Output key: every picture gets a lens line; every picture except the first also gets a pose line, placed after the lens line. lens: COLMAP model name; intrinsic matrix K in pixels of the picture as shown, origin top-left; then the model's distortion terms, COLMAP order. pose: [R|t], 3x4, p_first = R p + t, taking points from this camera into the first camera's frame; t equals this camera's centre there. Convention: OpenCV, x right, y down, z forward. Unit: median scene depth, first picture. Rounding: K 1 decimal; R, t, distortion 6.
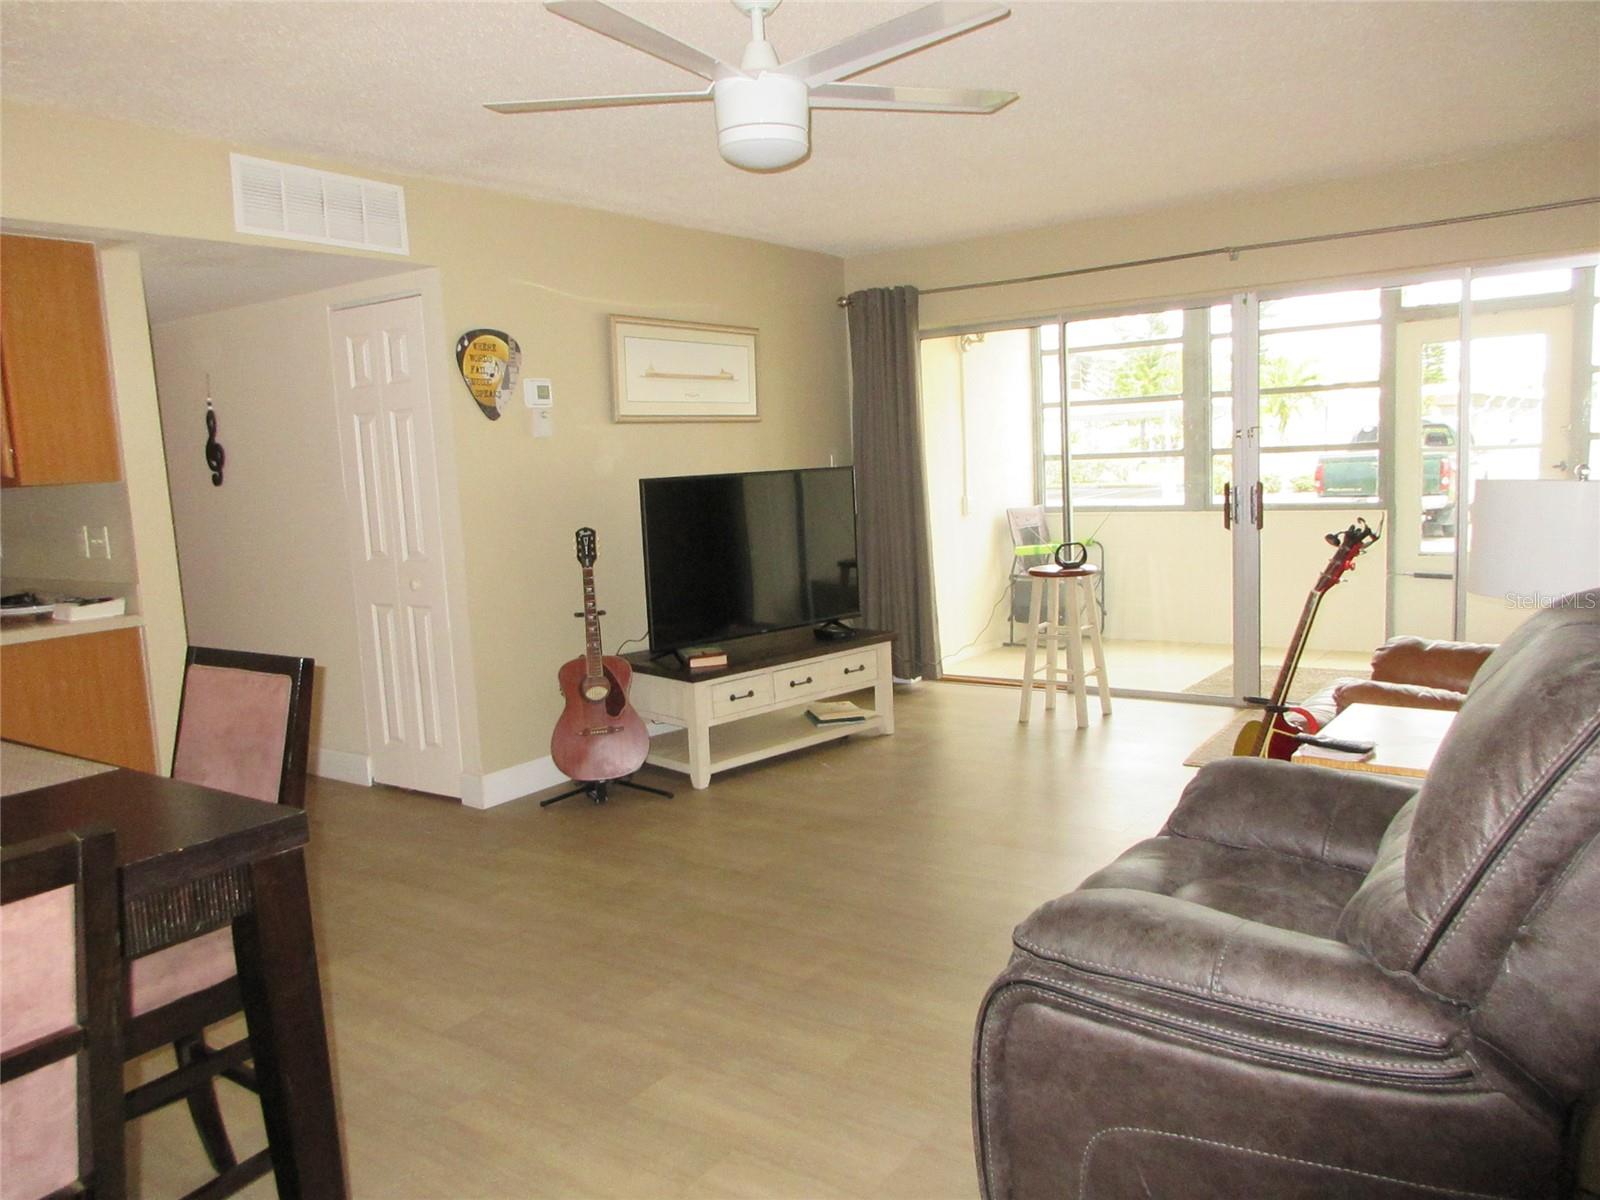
lens RADIAL K [[1185.4, 0, 815.7], [0, 1185.4, 588.6], [0, 0, 1]] dist [-0.000875, 0.003323]
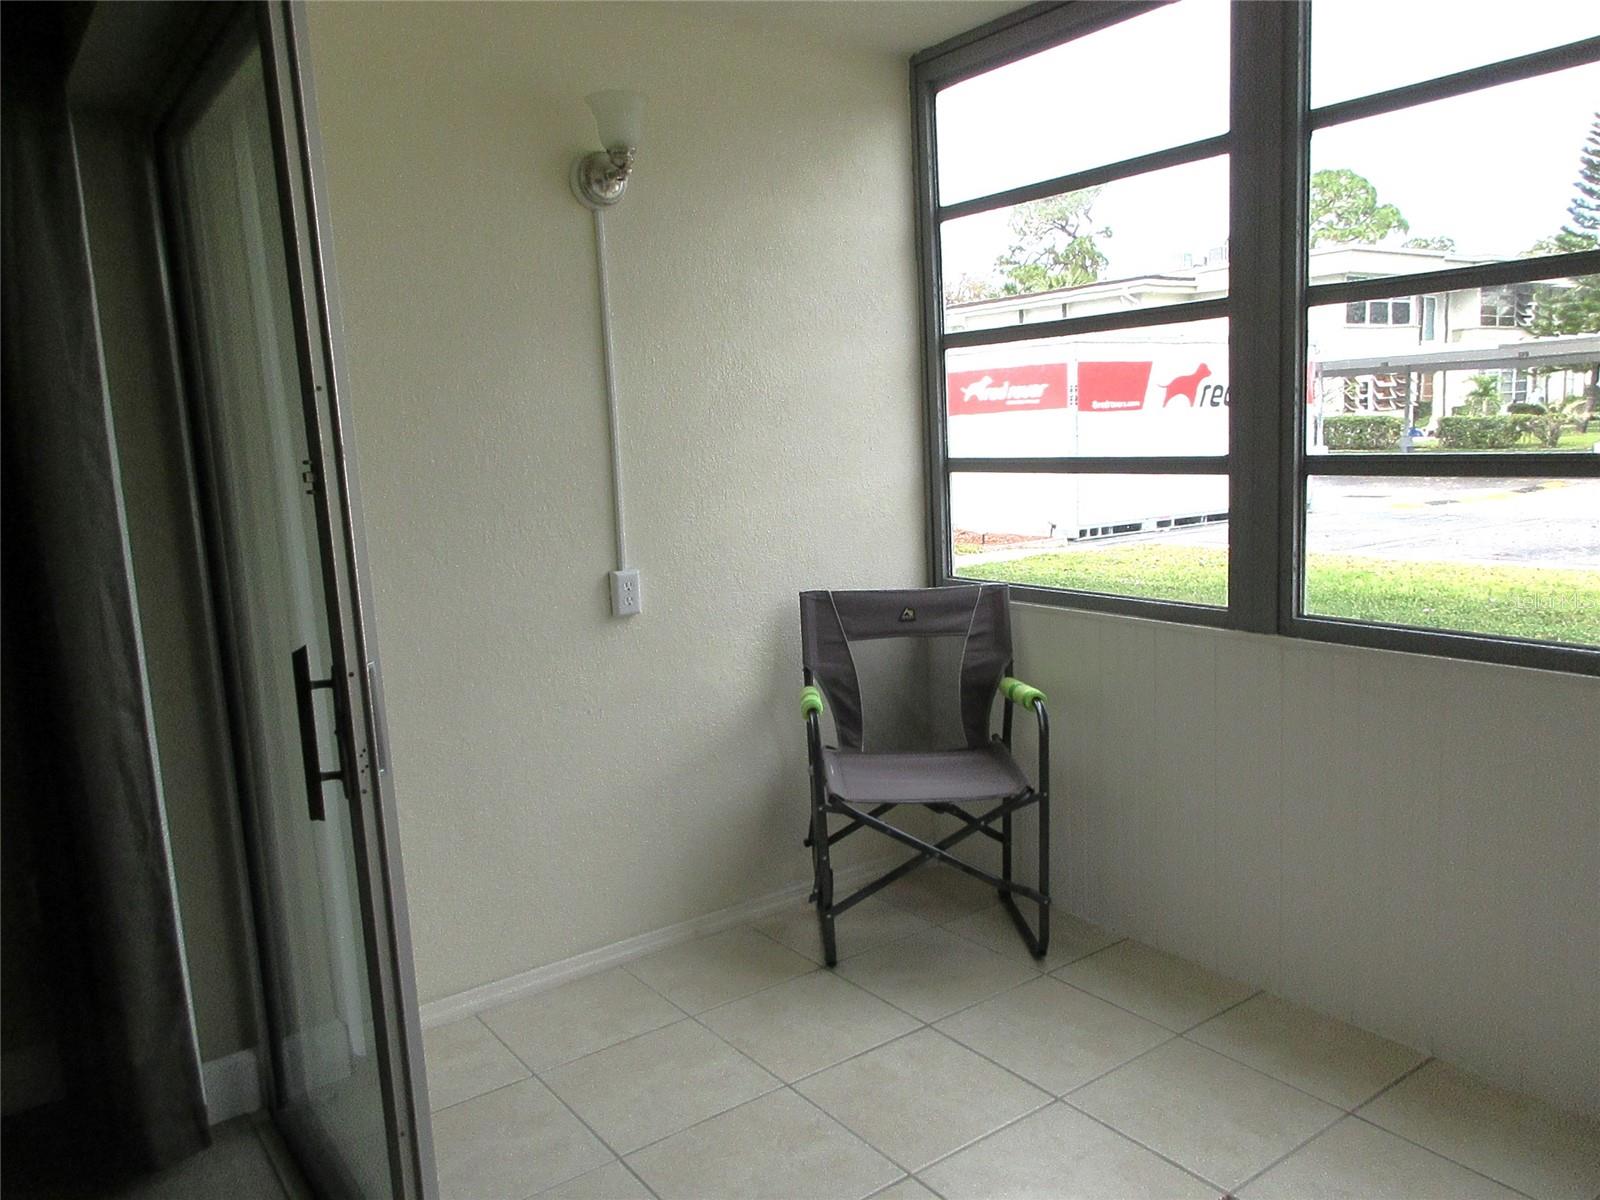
lens RADIAL K [[1185.4, 0, 804.7], [0, 1185.4, 611.4], [0, 0, 1]] dist [-0.000875, 0.003323]
pose [[0.944560, 0.052505, -0.324115, 0.514812], [-0.033742, 0.997427, 0.063245, -0.148776], [0.326602, -0.048802, 0.943901, 1.030756]]
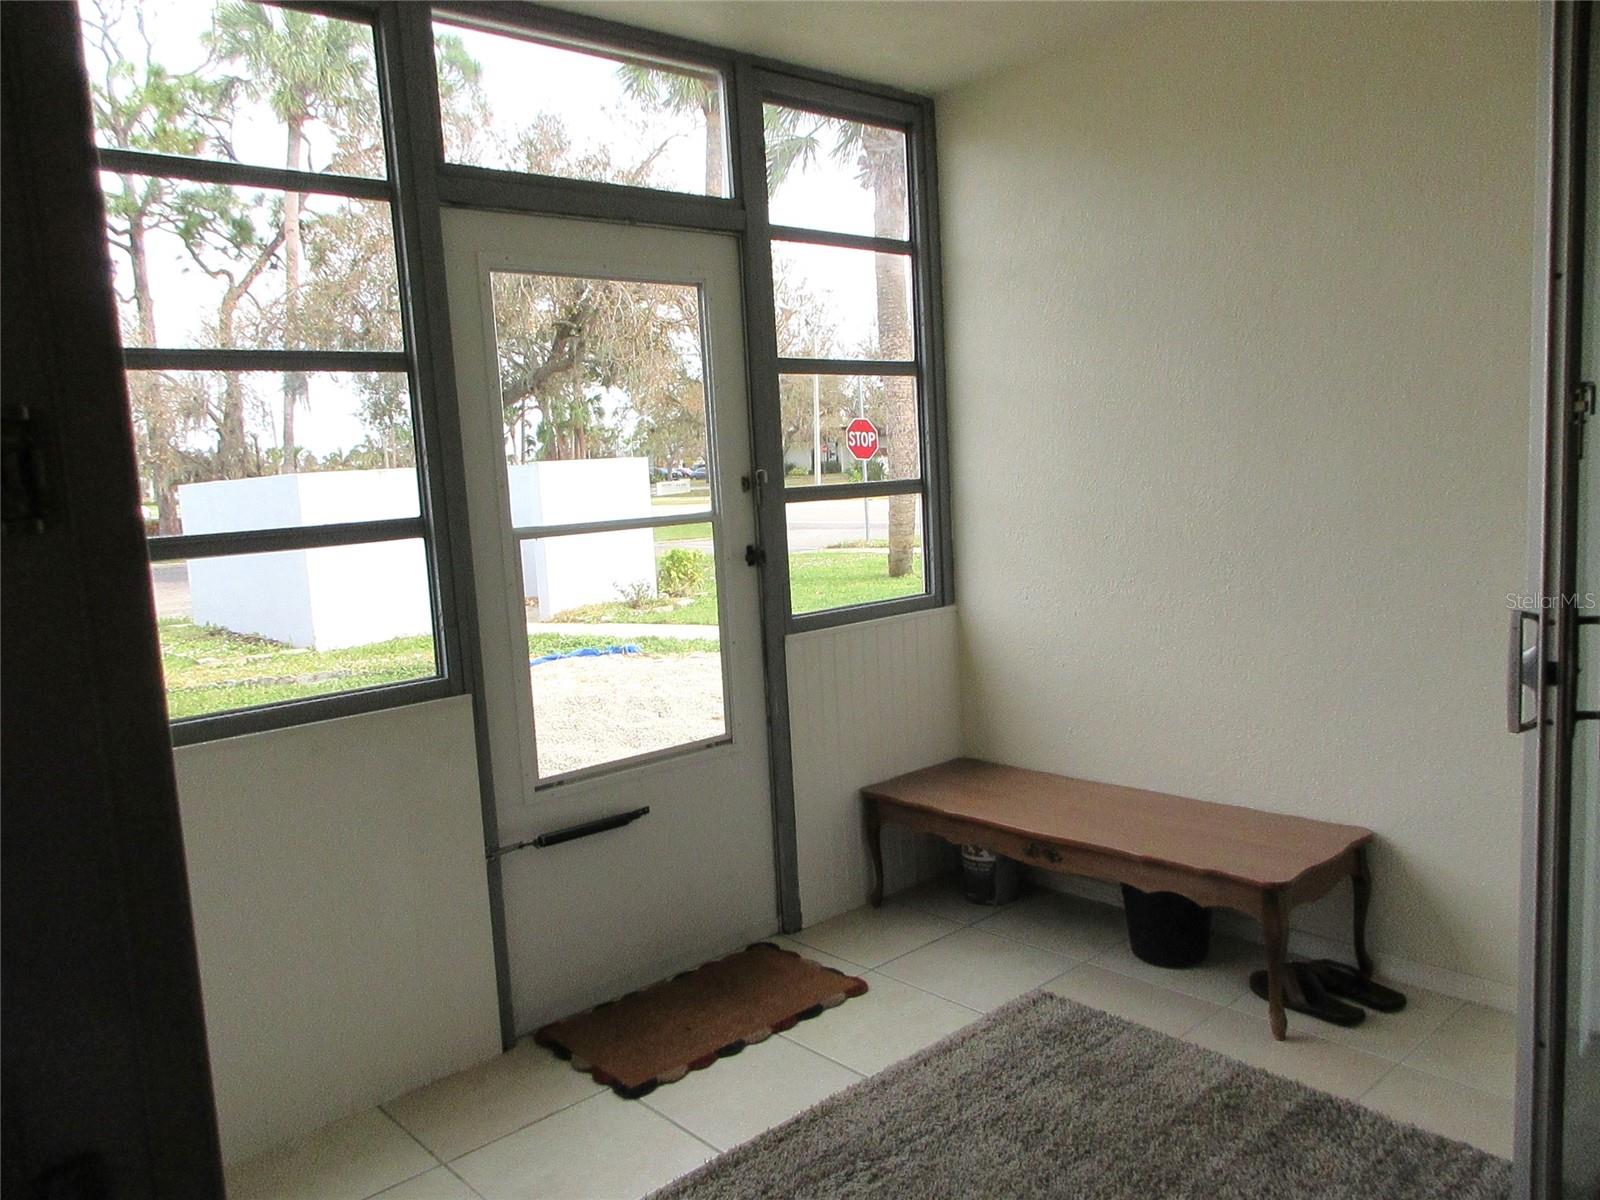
lens RADIAL K [[1185.4, 0, 805.0], [0, 1185.4, 601.7], [0, 0, 1]] dist [-0.000875, 0.003323]
pose [[0.231795, -0.080661, 0.969415, 0.209896], [0.156764, 0.986628, 0.044609, -0.146020], [-0.960050, 0.141629, 0.241340, 1.217315]]
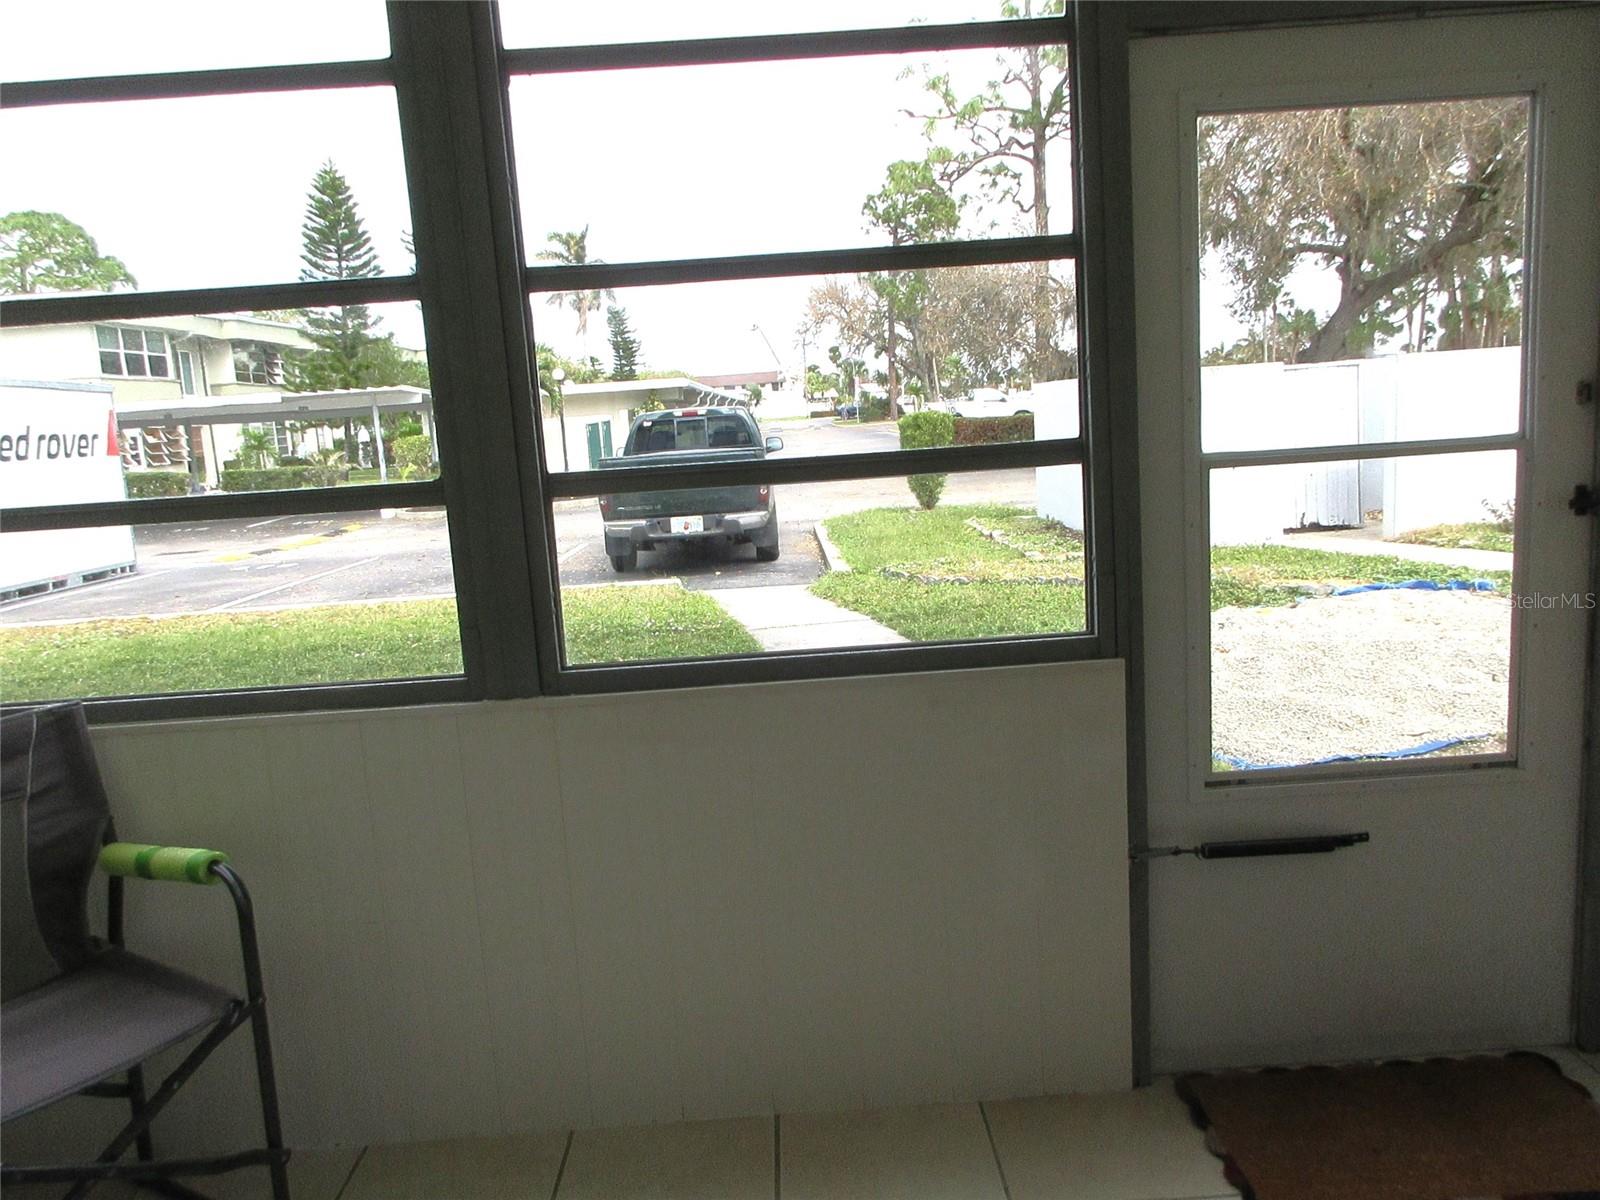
lens RADIAL K [[1185.4, 0, 808.1], [0, 1185.4, 600.0], [0, 0, 1]] dist [-0.000875, 0.003323]
pose [[0.807179, -0.099218, 0.581909, 0.360902], [0.094511, 0.994778, 0.038515, -0.154499], [-0.582692, 0.023909, 0.812341, 1.211019]]
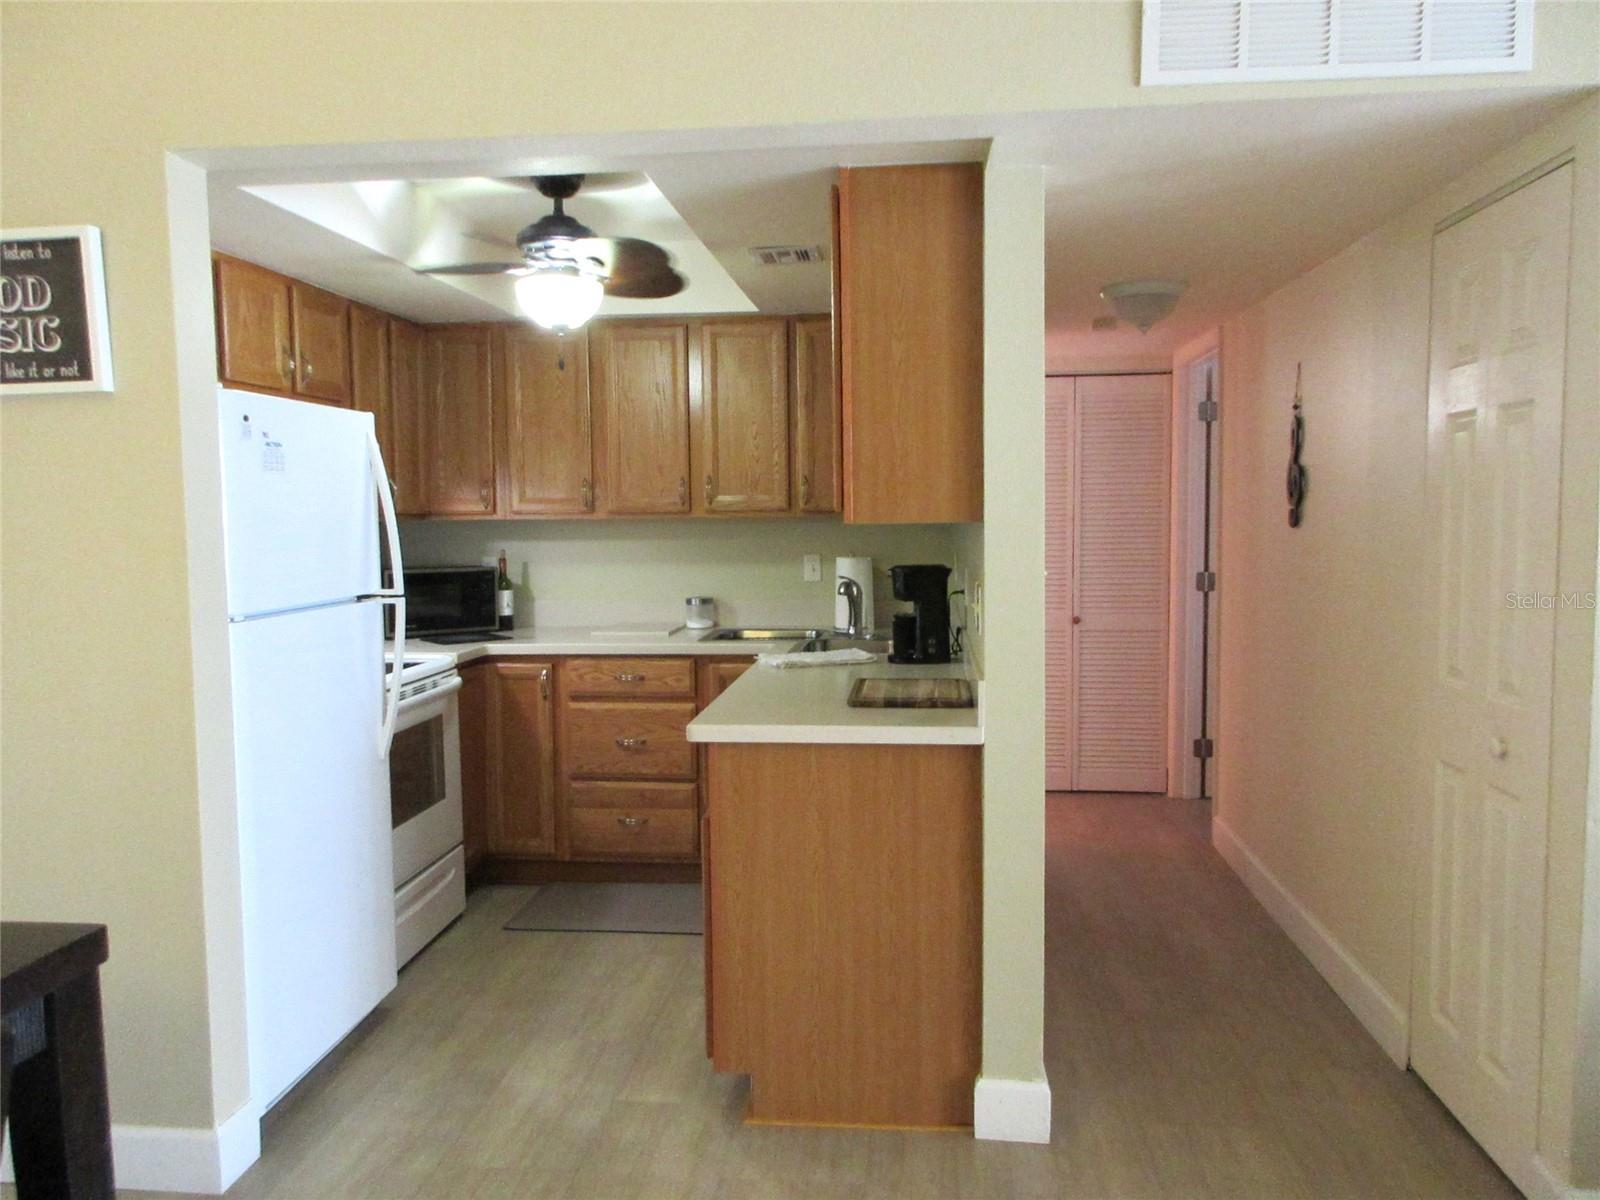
lens RADIAL K [[1185.4, 0, 808.8], [0, 1185.4, 598.6], [0, 0, 1]] dist [-0.000875, 0.003323]
pose [[0.484819, 0.107367, -0.867999, -0.047047], [-0.112480, 0.991849, 0.059861, -0.063568], [0.867352, 0.068611, 0.492944, 0.487302]]
